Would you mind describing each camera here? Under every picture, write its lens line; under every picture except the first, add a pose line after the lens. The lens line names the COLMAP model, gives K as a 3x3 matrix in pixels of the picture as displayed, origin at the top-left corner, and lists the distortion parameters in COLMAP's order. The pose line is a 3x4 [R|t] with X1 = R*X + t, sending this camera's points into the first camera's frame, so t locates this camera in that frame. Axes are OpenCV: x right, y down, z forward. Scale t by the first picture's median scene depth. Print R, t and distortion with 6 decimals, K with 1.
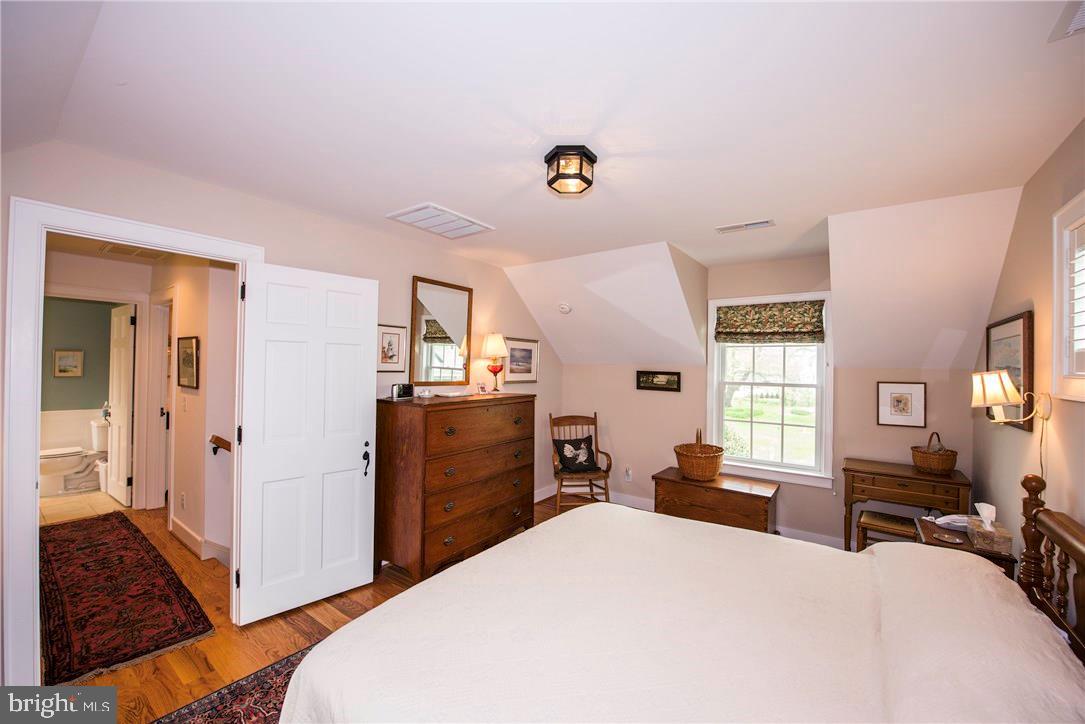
lens RADIAL K [[426.0, 0, 542.5], [0, 426.0, 362.0], [0, 0, 1]] dist [-0.024908, -0.000237]
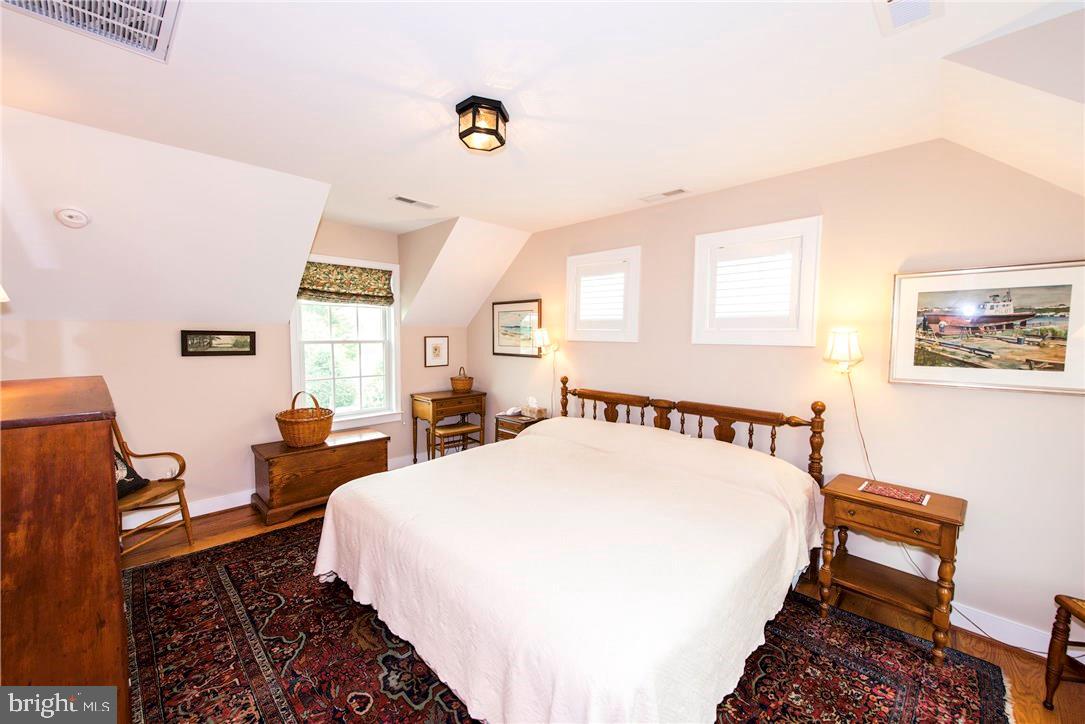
lens RADIAL K [[426.0, 0, 542.5], [0, 426.0, 362.0], [0, 0, 1]] dist [-0.024908, -0.000237]
pose [[0.104503, -0.082682, 0.991082, -0.517467], [-0.019579, 0.996174, 0.085172, 0.002544], [-0.994332, -0.028305, 0.102485, 0.414415]]
